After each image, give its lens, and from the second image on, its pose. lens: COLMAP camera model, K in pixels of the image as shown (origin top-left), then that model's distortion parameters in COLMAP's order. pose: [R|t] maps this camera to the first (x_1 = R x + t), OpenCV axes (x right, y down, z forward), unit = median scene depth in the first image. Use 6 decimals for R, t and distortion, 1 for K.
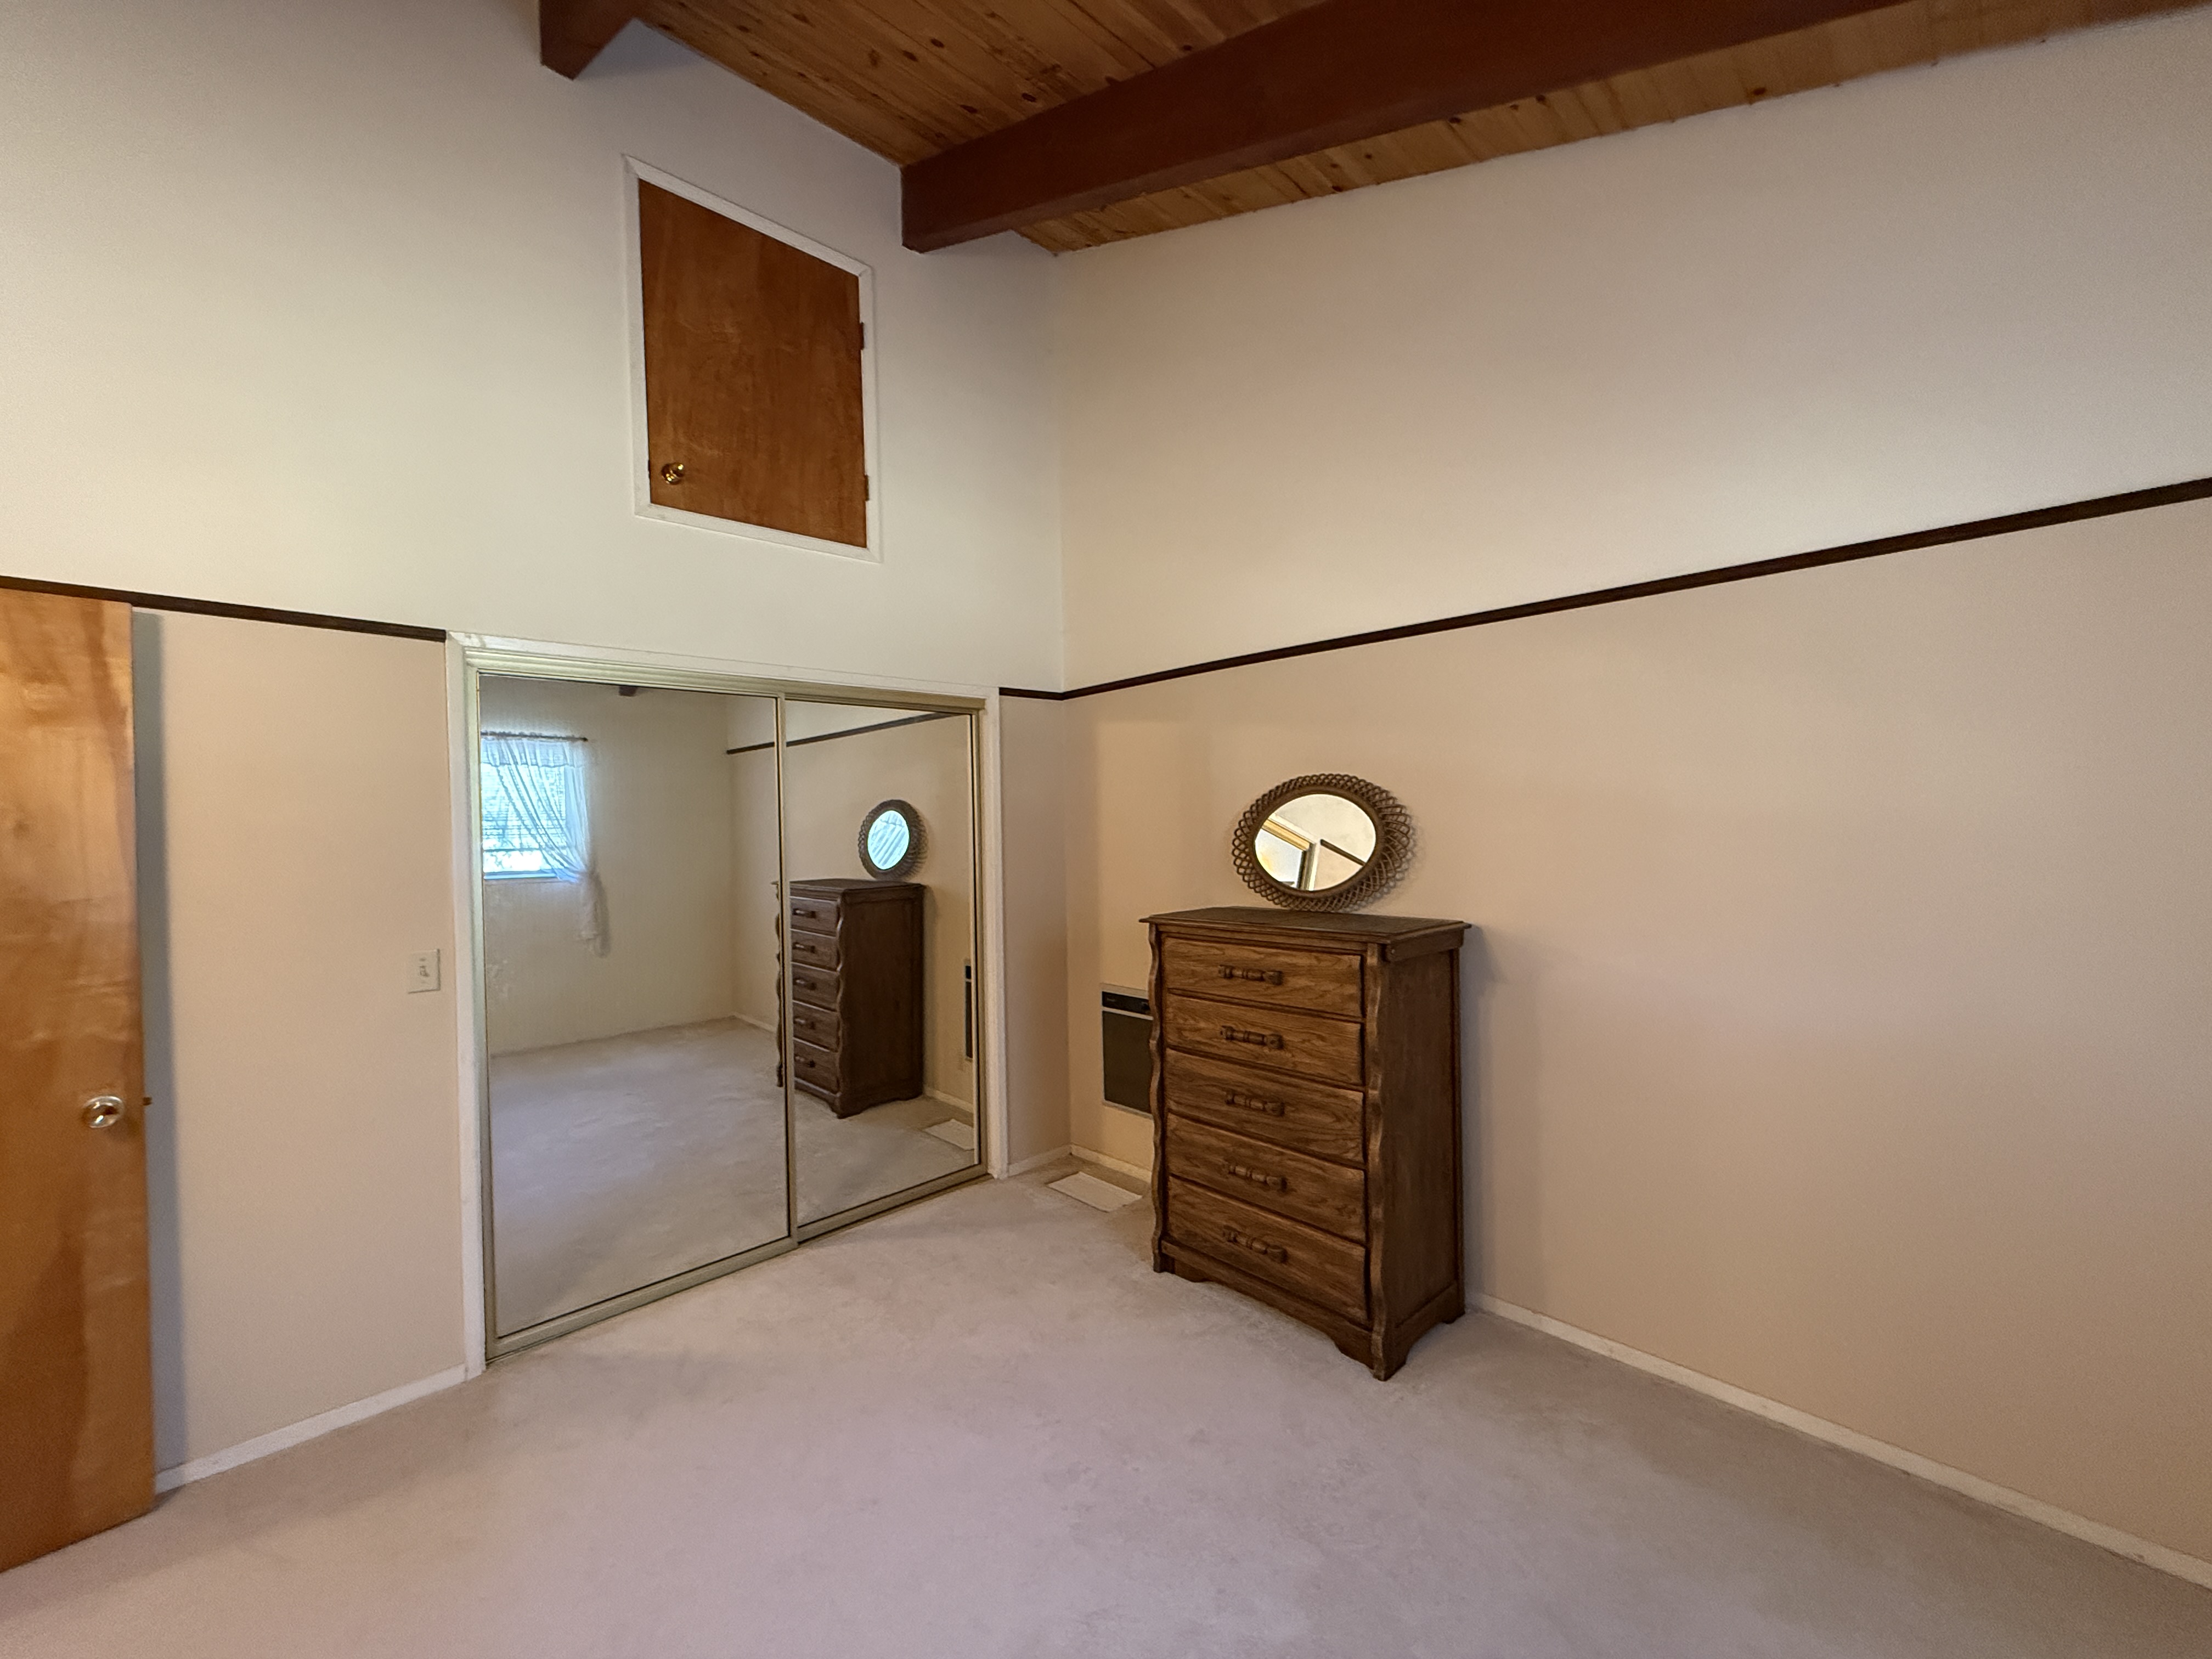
lens RADIAL K [[881.3, 0, 1100.6], [0, 881.3, 834.3], [0, 0, 1]] dist [0.000432, 0.000036]
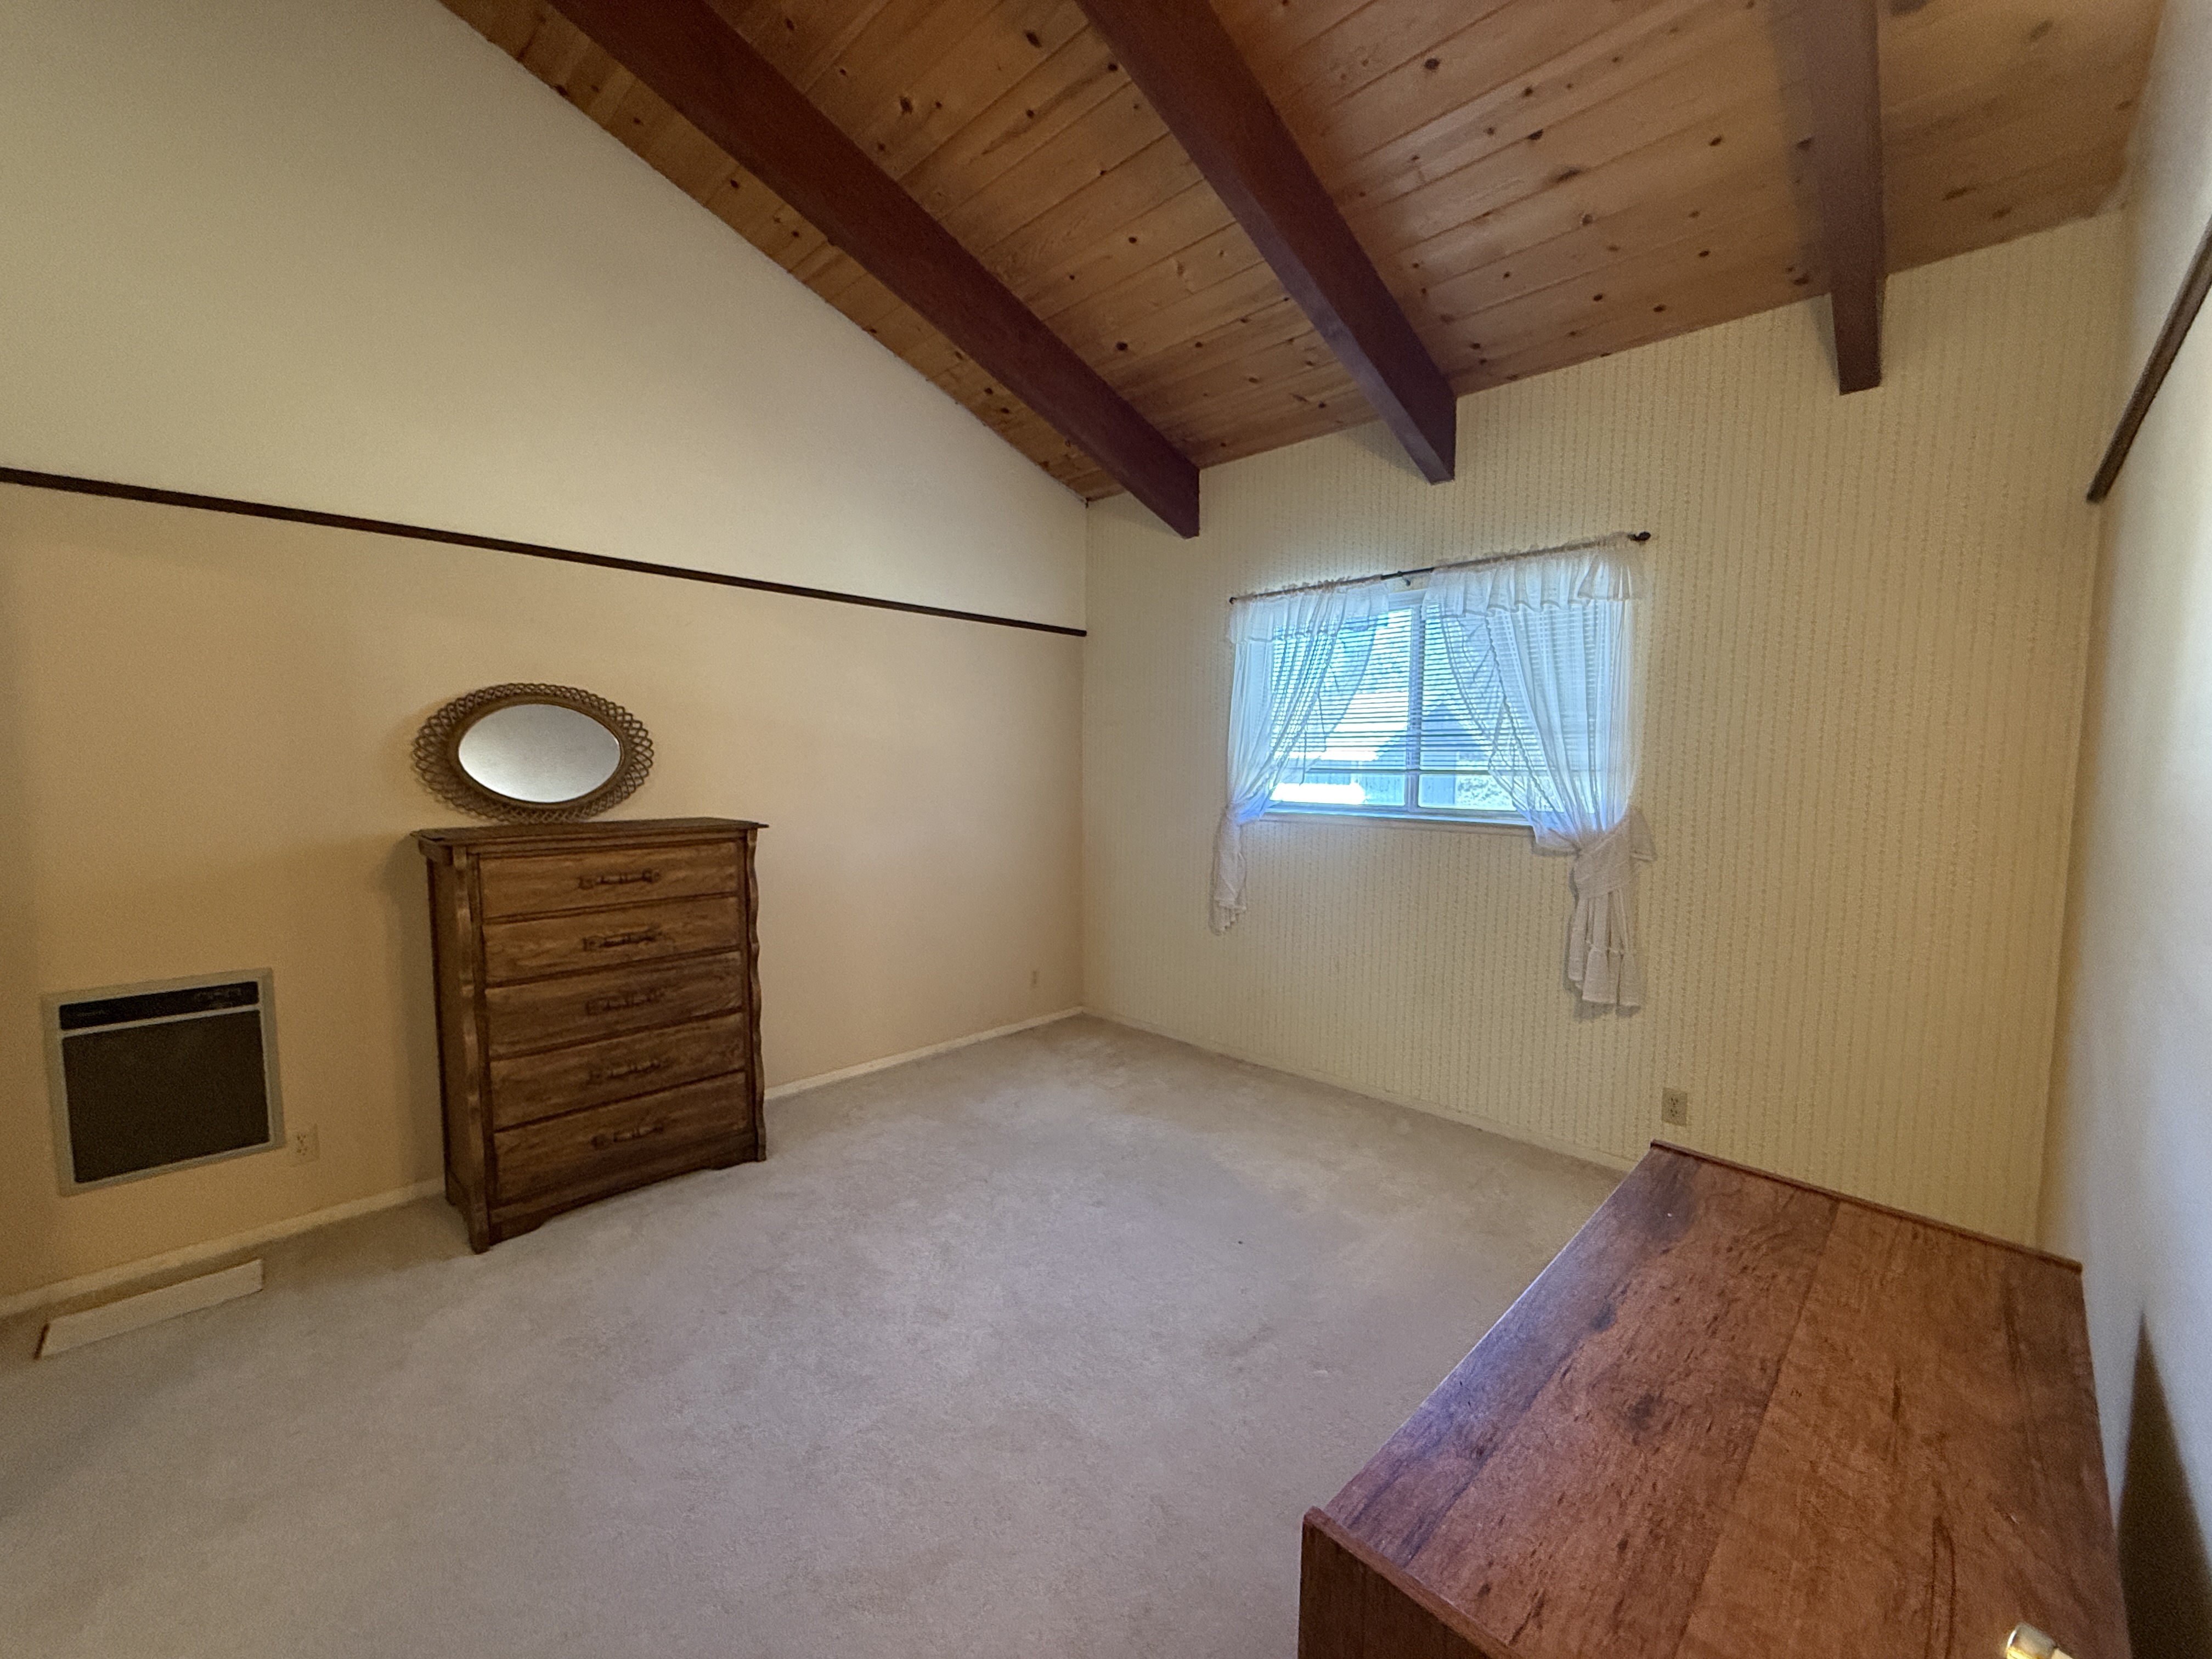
lens RADIAL K [[881.3, 0, 1101.2], [0, 881.3, 826.3], [0, 0, 1]] dist [0.000432, 0.000036]
pose [[-0.019408, -0.058806, 0.998081, -0.857640], [0.006594, 0.998240, 0.058943, 0.041725], [-0.999790, 0.007725, -0.018986, 0.457683]]
